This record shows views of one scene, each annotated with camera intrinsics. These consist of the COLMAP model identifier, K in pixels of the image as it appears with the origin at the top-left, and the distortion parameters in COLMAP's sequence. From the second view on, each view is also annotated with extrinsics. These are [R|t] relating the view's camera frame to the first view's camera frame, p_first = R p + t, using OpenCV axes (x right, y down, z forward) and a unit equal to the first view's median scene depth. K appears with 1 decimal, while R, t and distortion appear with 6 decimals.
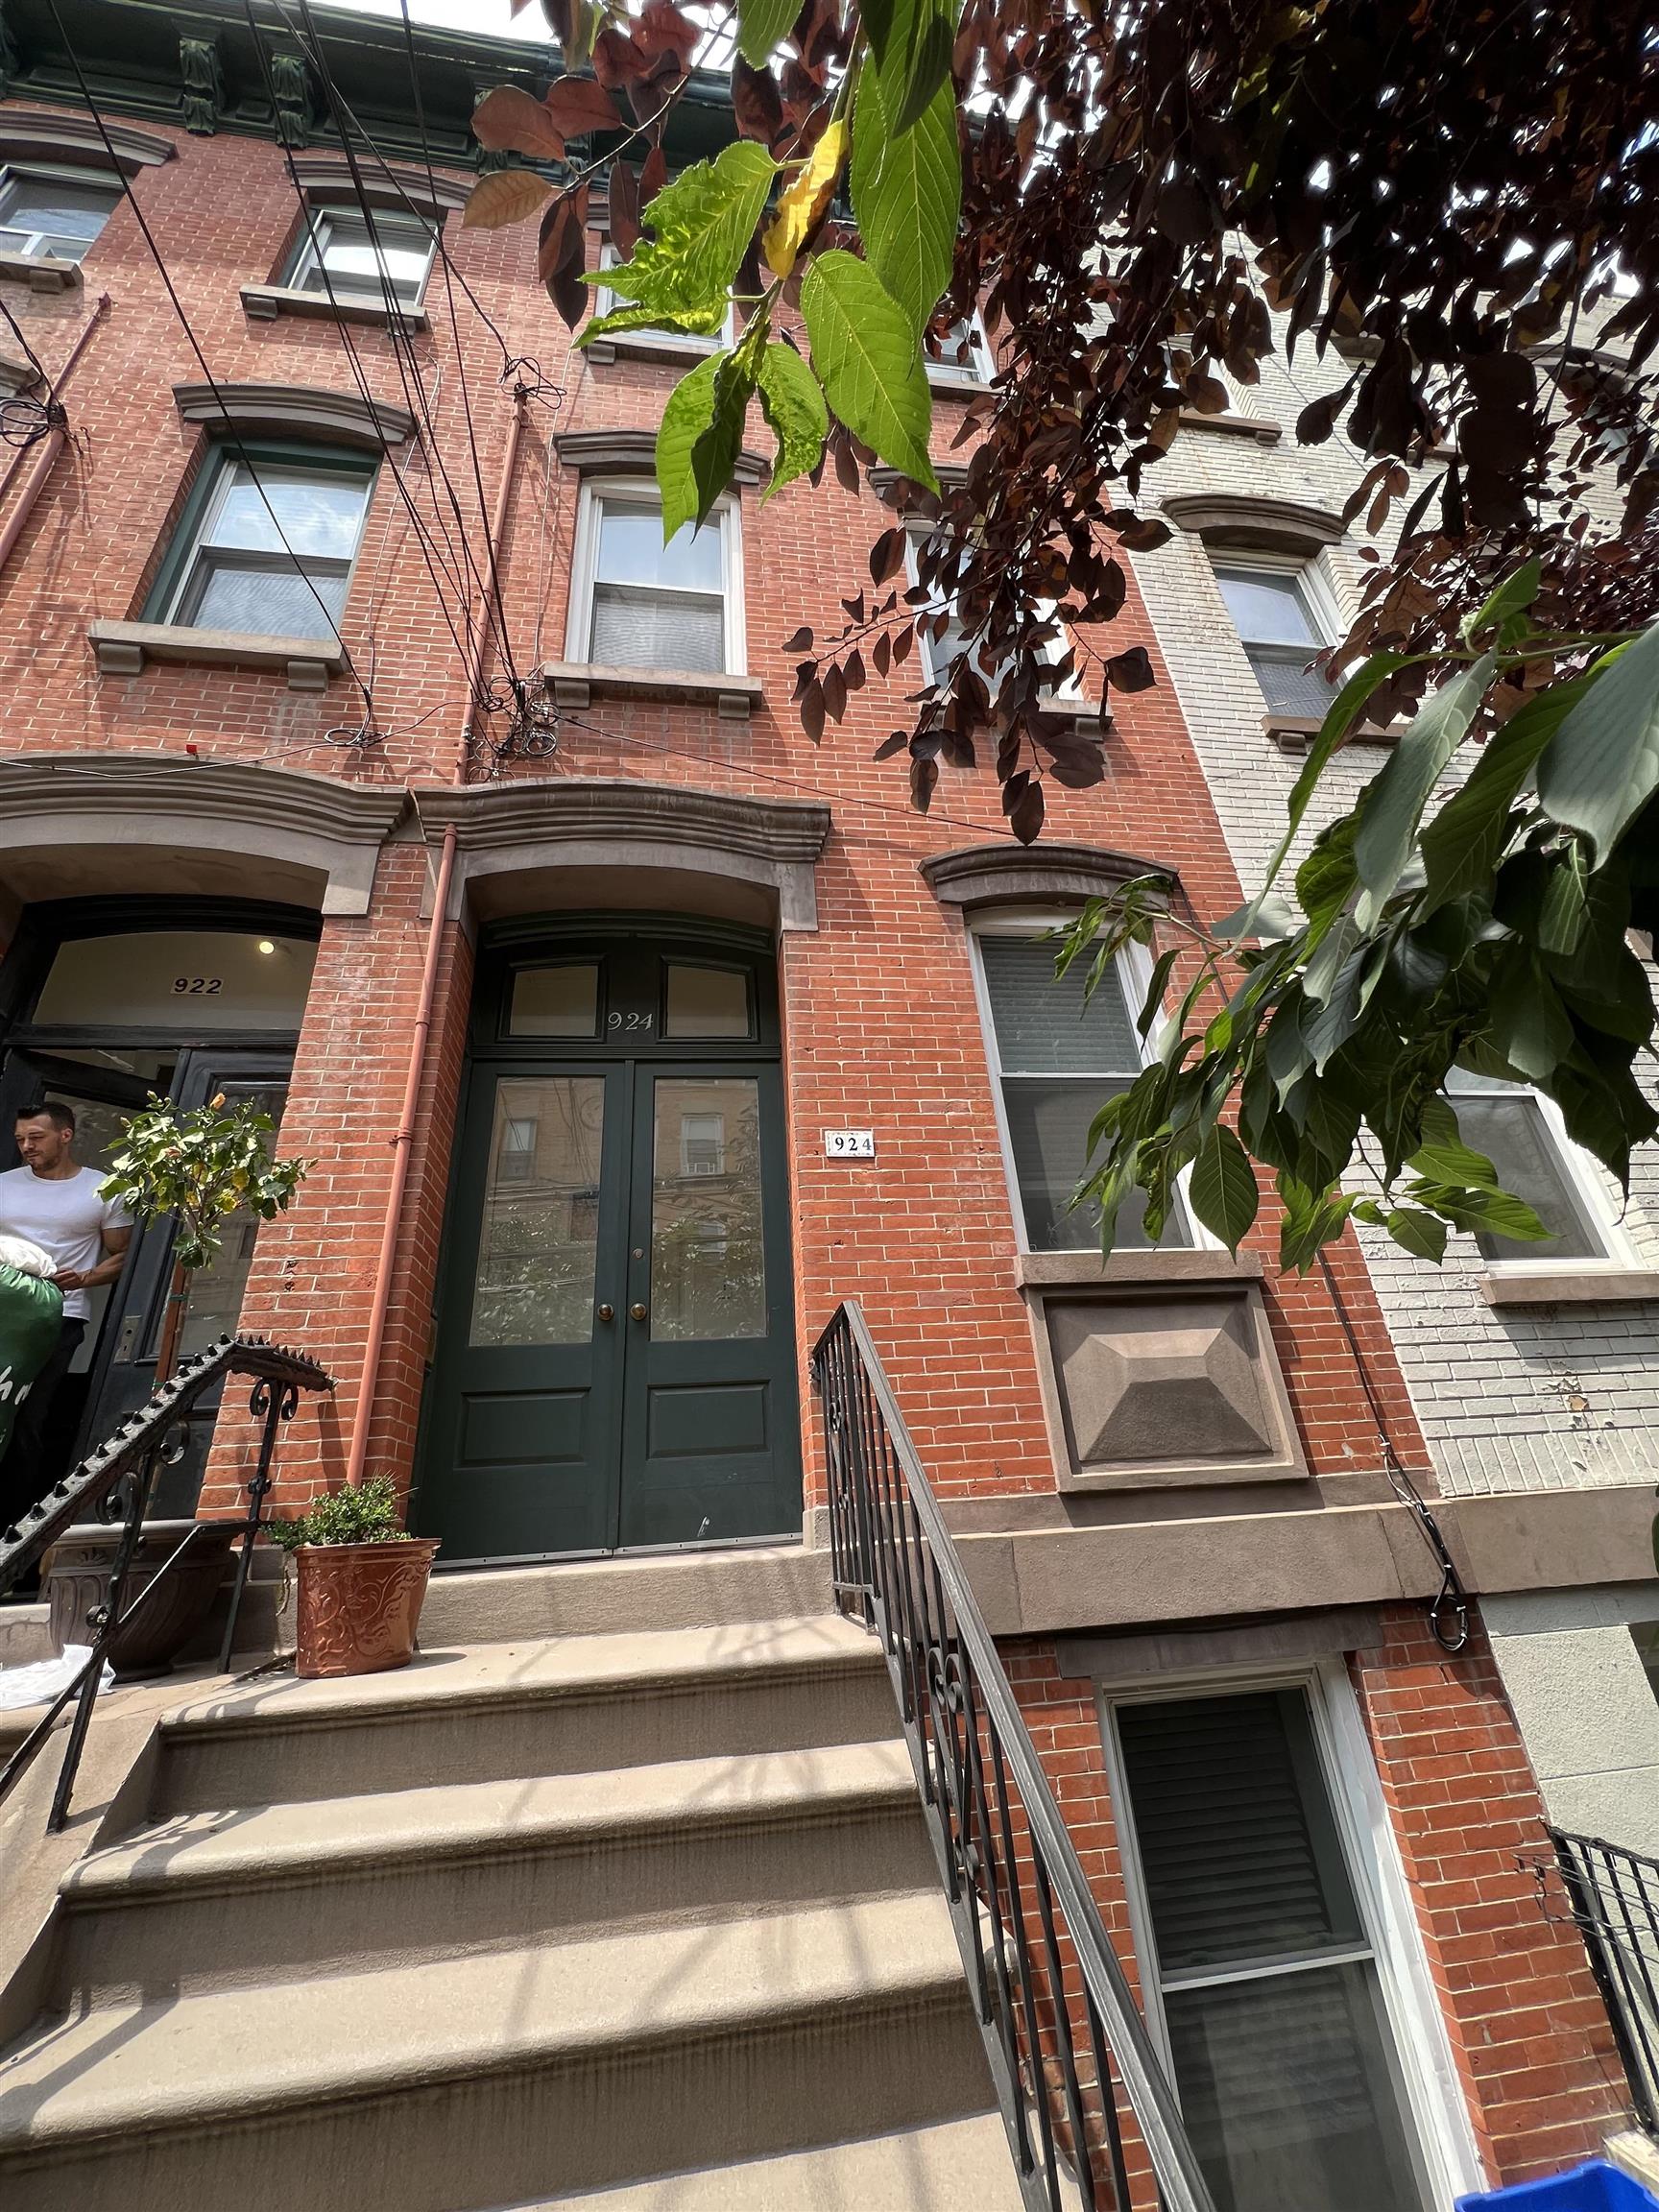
lens RADIAL K [[885.7, 0, 823.3], [0, 885.7, 1110.4], [0, 0, 1]] dist [-0.001807, 0.000310]
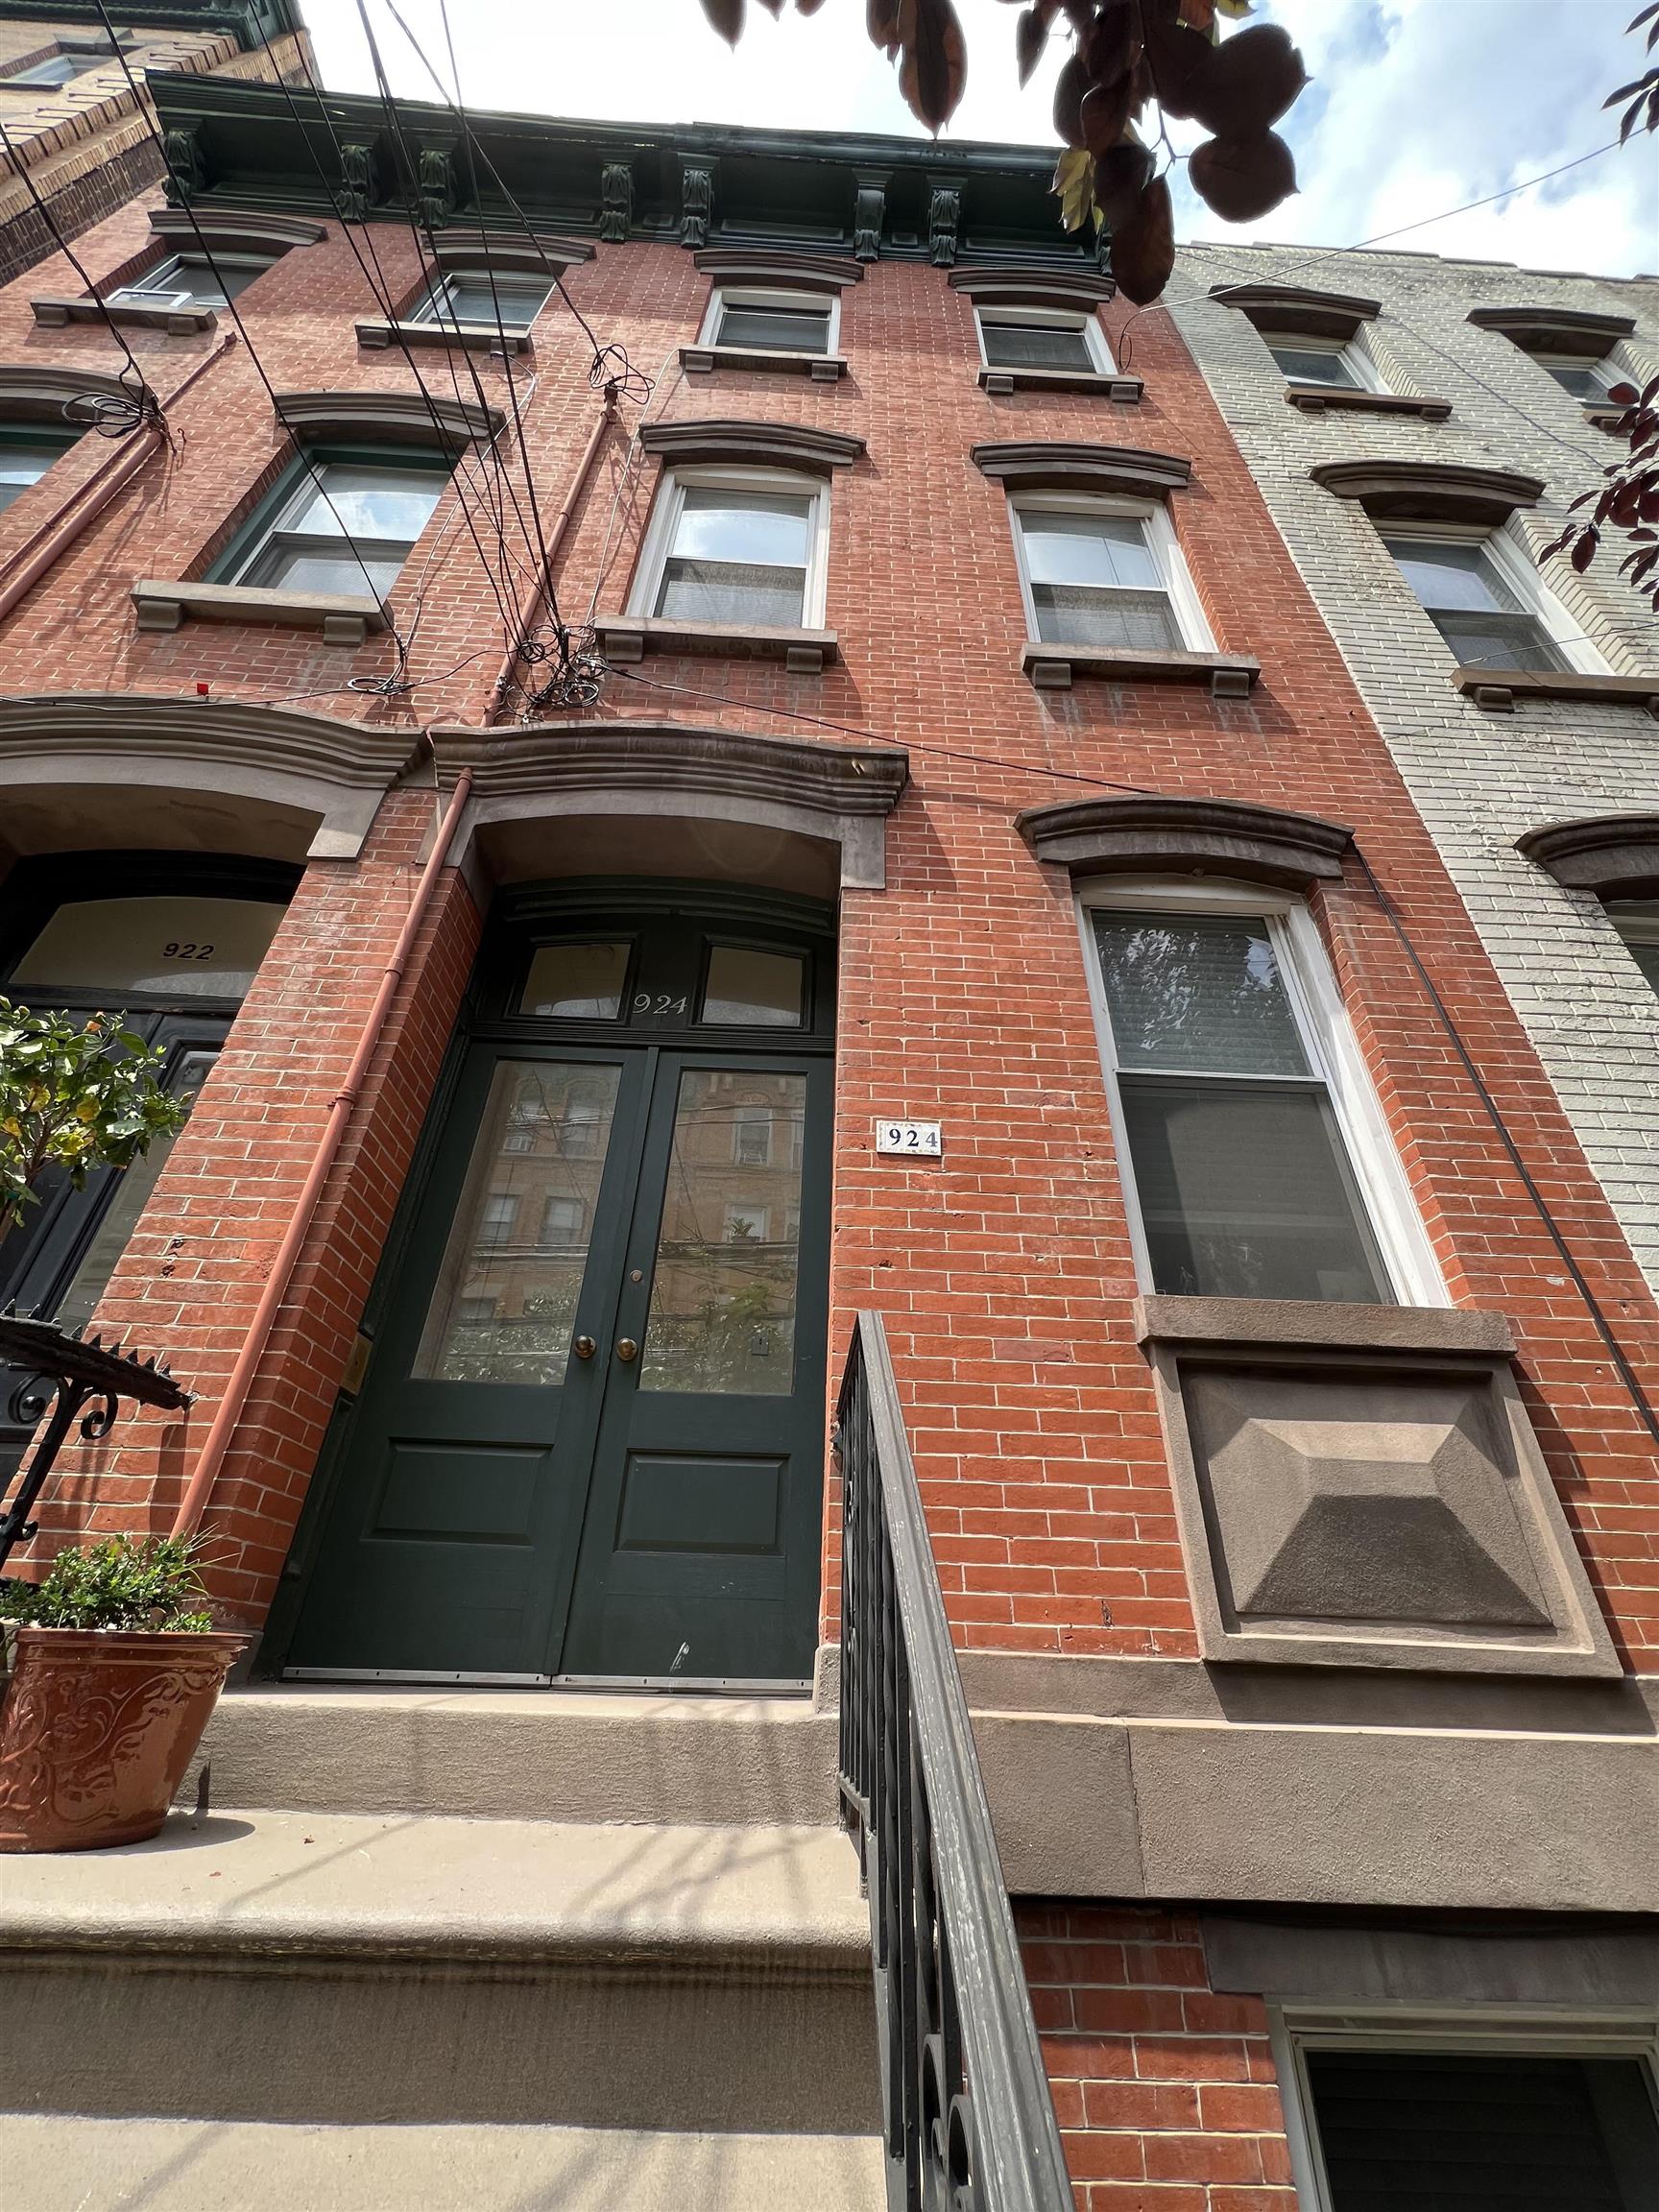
lens RADIAL K [[885.7, 0, 823.3], [0, 885.7, 1110.4], [0, 0, 1]] dist [-0.001807, 0.000310]
pose [[0.991507, 0.030142, -0.126516, 0.047883], [-0.044417, 0.992763, -0.111576, 0.093298], [0.122237, 0.116248, 0.985670, 0.224485]]
